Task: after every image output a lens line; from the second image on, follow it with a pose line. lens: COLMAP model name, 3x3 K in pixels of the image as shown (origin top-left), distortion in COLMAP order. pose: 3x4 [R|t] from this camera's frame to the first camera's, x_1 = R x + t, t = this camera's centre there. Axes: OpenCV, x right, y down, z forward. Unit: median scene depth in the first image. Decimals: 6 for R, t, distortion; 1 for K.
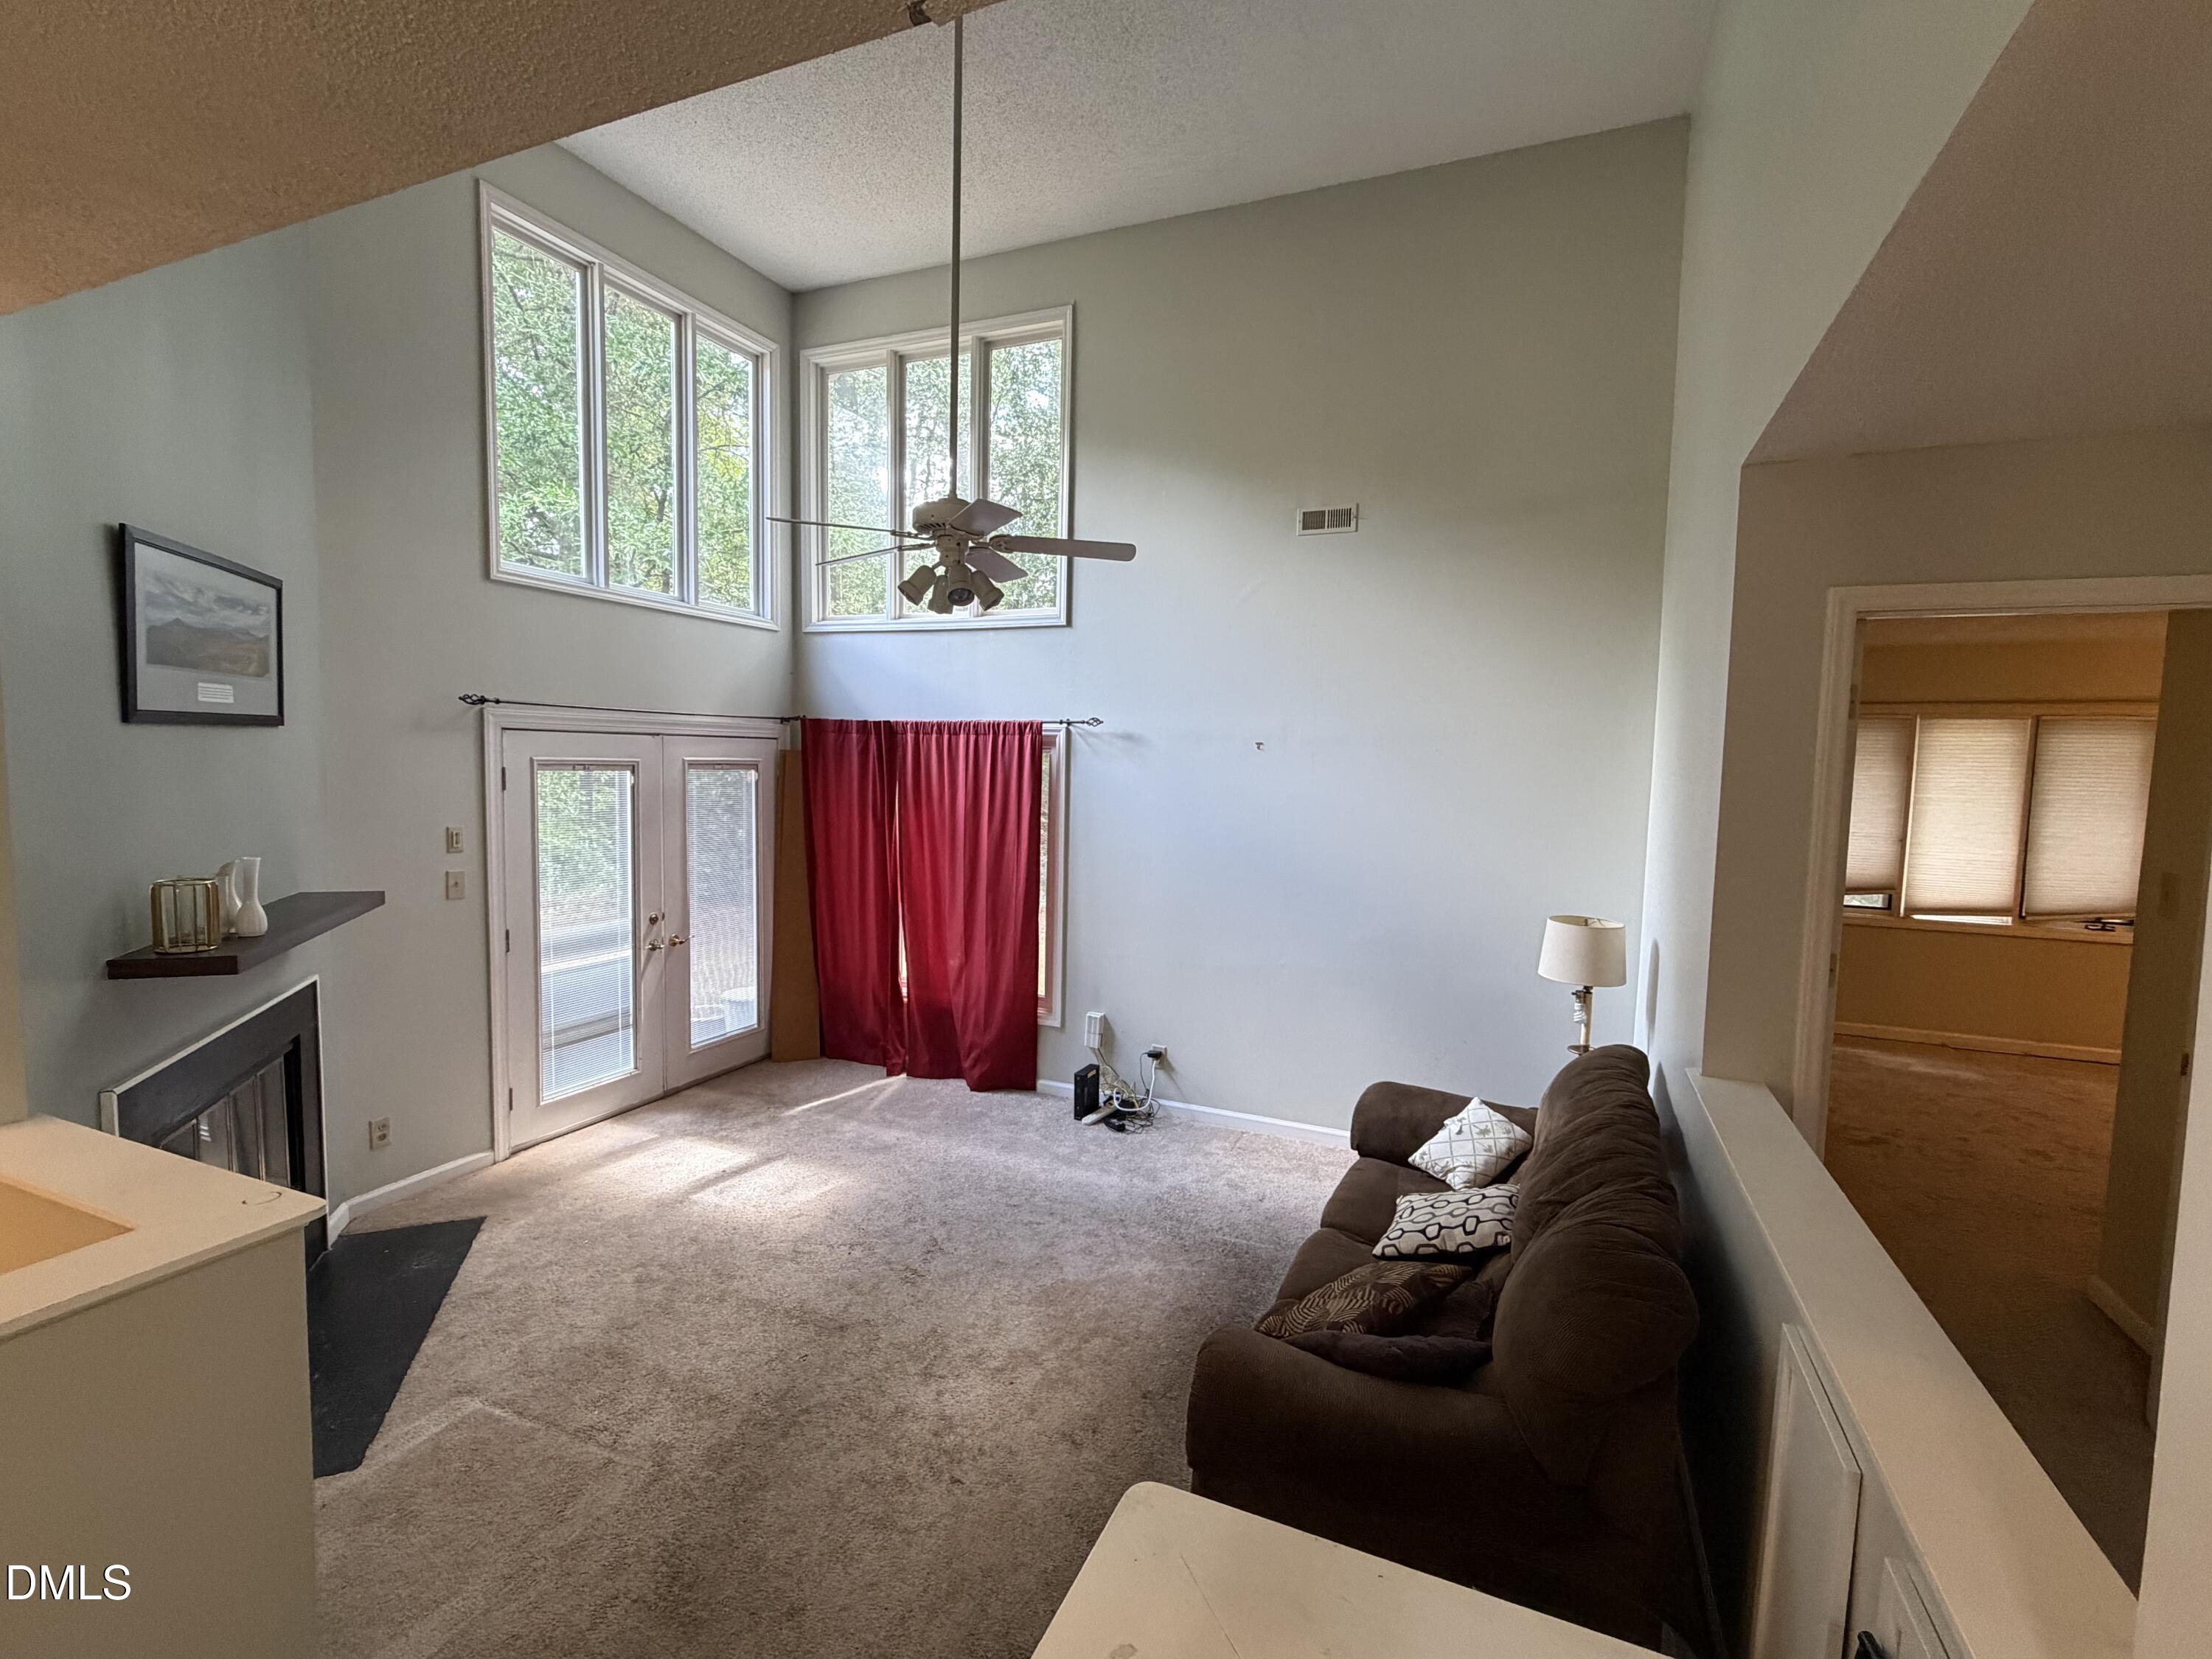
lens RADIAL K [[984.2, 0, 1099.6], [0, 984.2, 829.5], [0, 0, 1]] dist [0.003295, -0.001219]
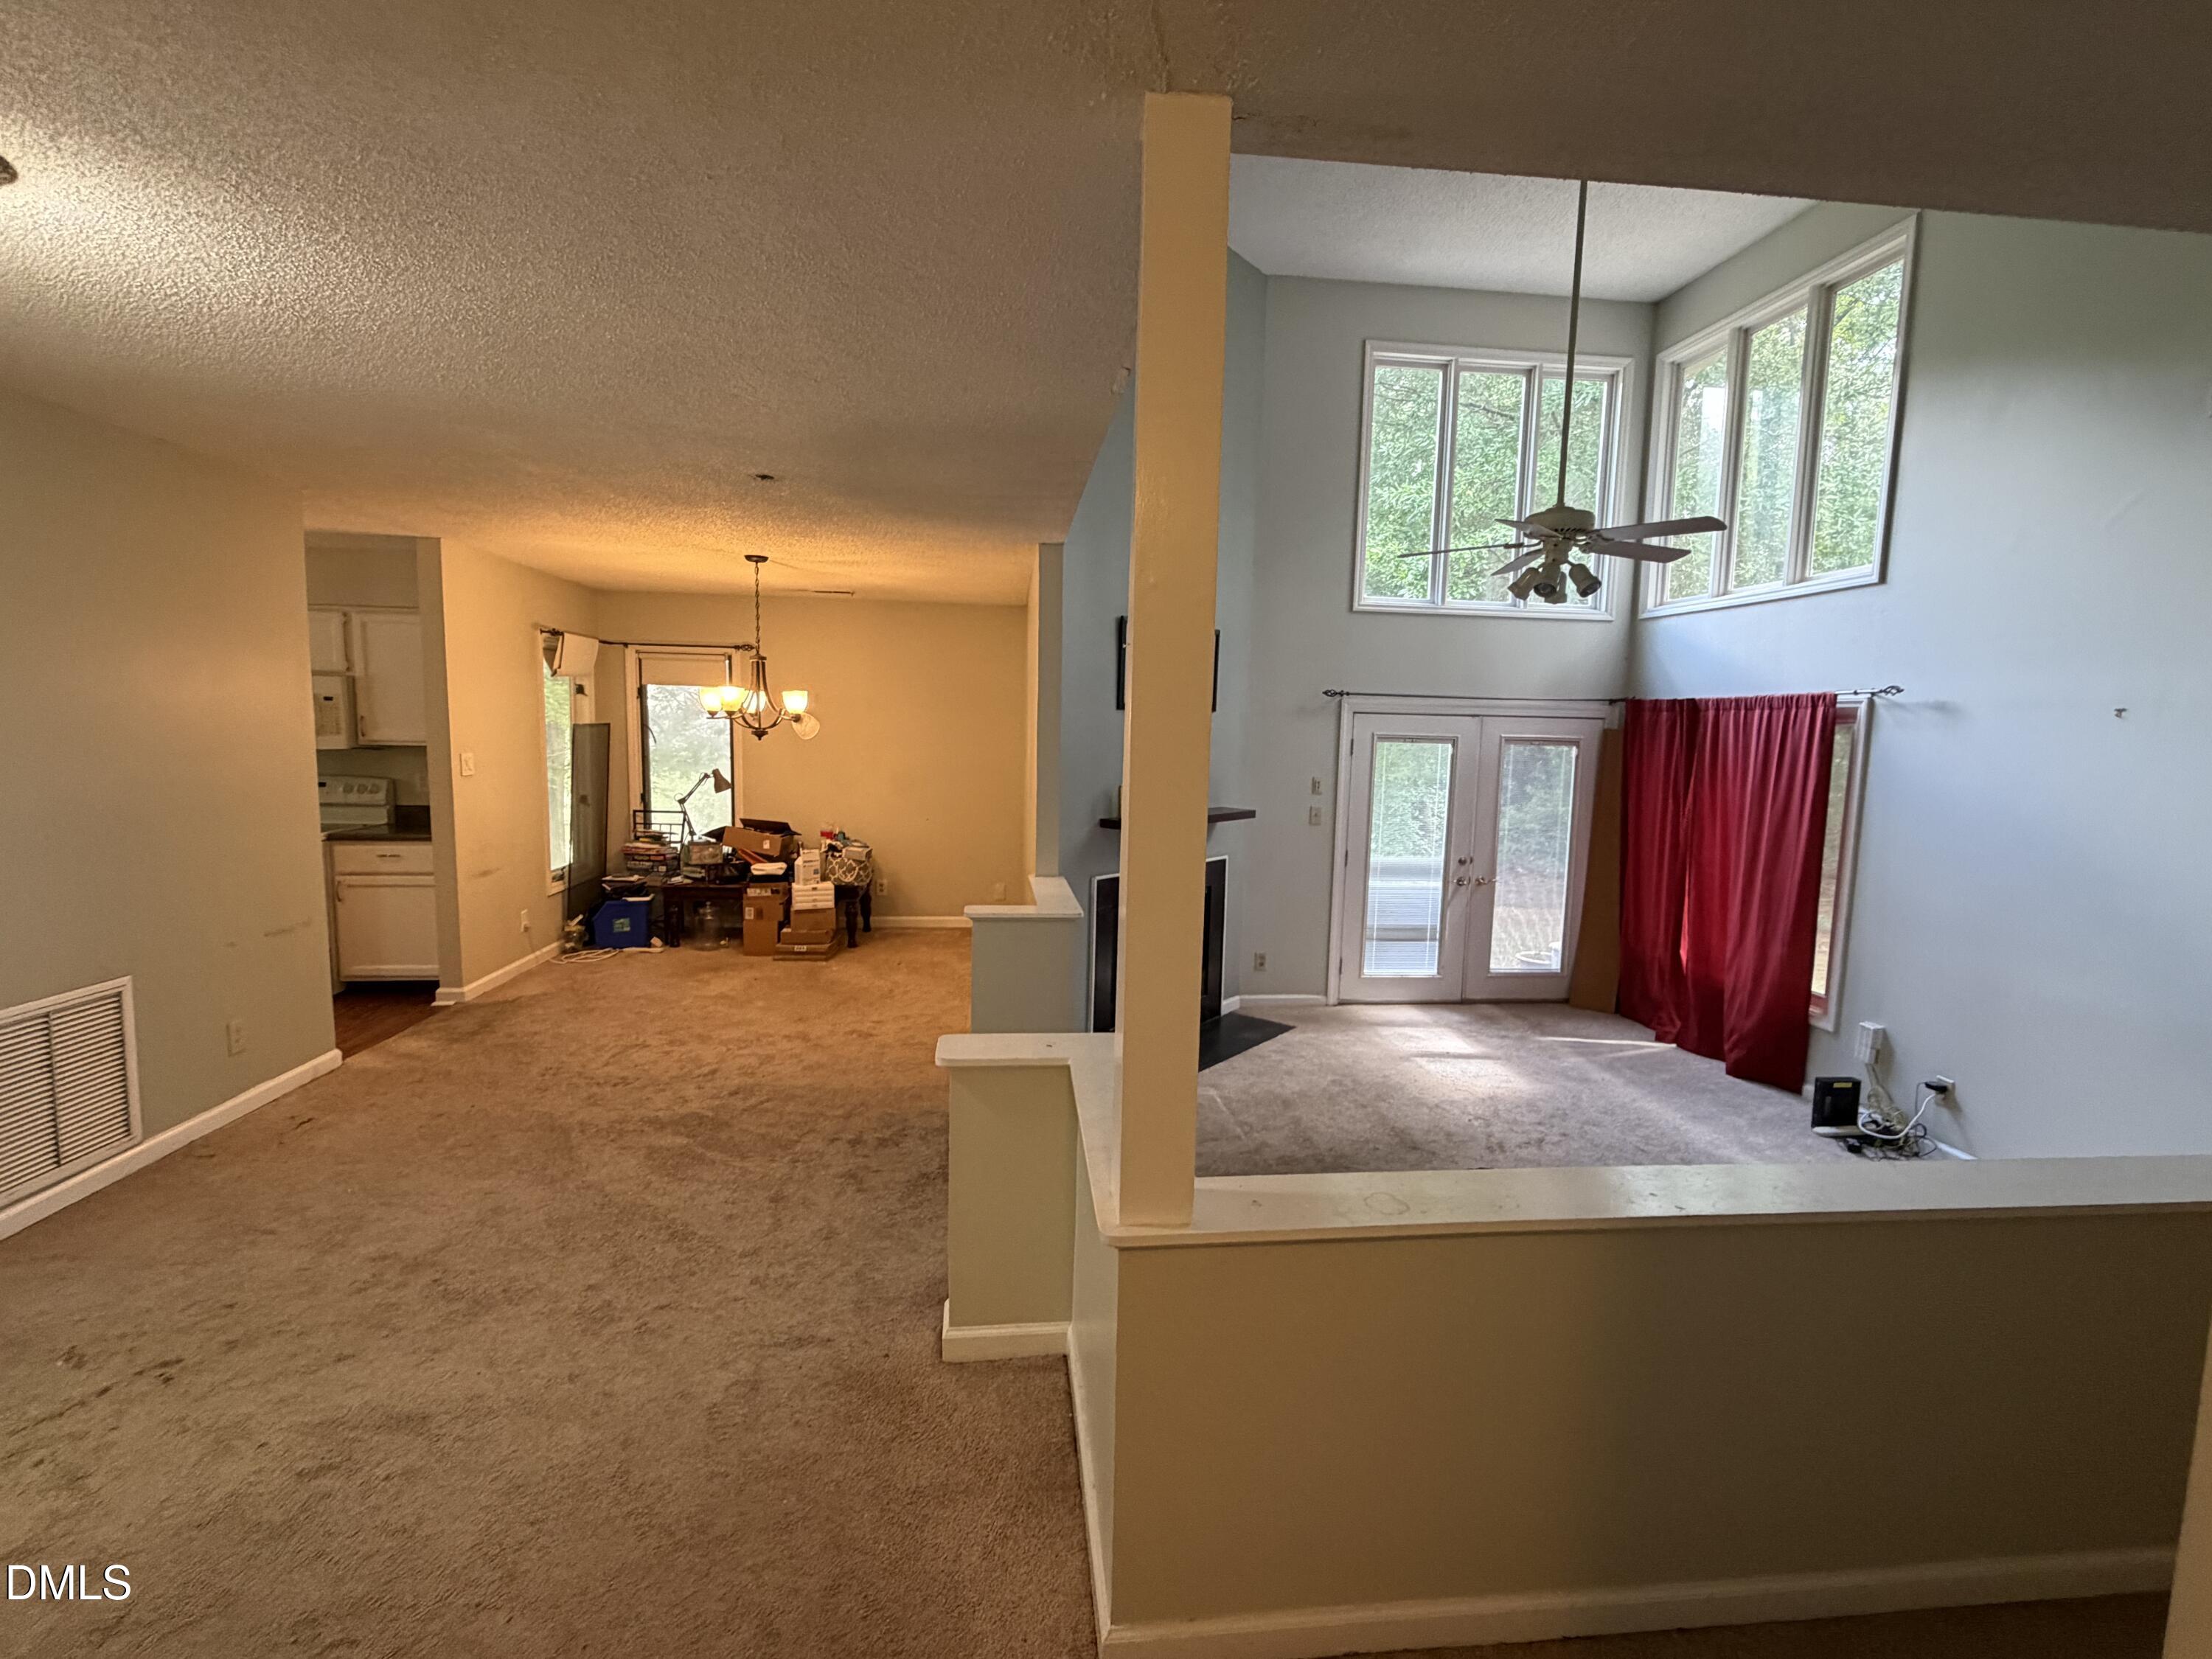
lens RADIAL K [[984.2, 0, 1106.8], [0, 984.2, 828.6], [0, 0, 1]] dist [0.003295, -0.001219]
pose [[0.498886, 0.078562, -0.863100, 0.404617], [-0.075412, 0.996041, 0.047074, 0.023505], [0.863381, 0.041604, 0.502835, -0.037467]]
